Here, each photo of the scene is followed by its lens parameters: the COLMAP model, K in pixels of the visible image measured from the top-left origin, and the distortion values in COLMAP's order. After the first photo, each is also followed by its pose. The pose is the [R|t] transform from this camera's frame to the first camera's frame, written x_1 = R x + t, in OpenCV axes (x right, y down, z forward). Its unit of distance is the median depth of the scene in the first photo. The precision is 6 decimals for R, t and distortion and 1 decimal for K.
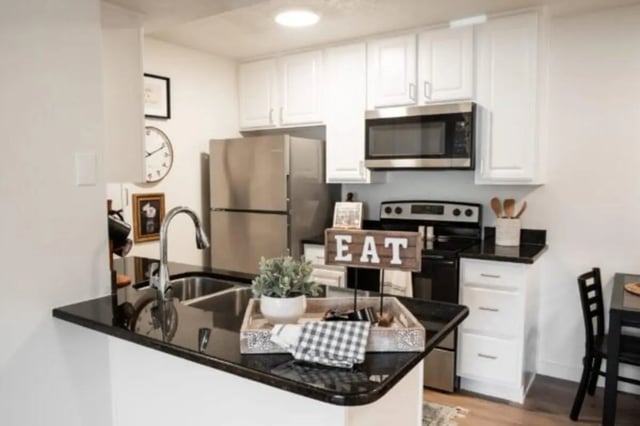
lens RADIAL K [[474.5, 0, 316.8], [0, 474.5, 215.7], [0, 0, 1]] dist [-0.031646, 0.006486]
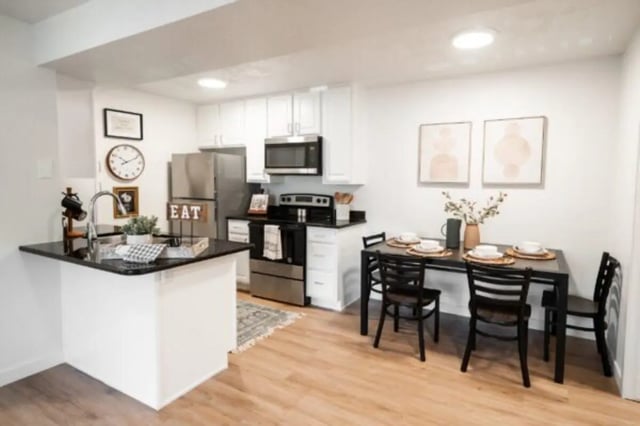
lens RADIAL K [[343.5, 0, 346.0], [0, 343.5, 201.2], [0, 0, 1]] dist [0.002658, -0.000769]
pose [[0.995389, 0.011378, 0.095241, 0.276242], [-0.009169, 0.999679, -0.023606, 0.022597], [-0.095479, 0.022624, 0.995174, -0.220315]]
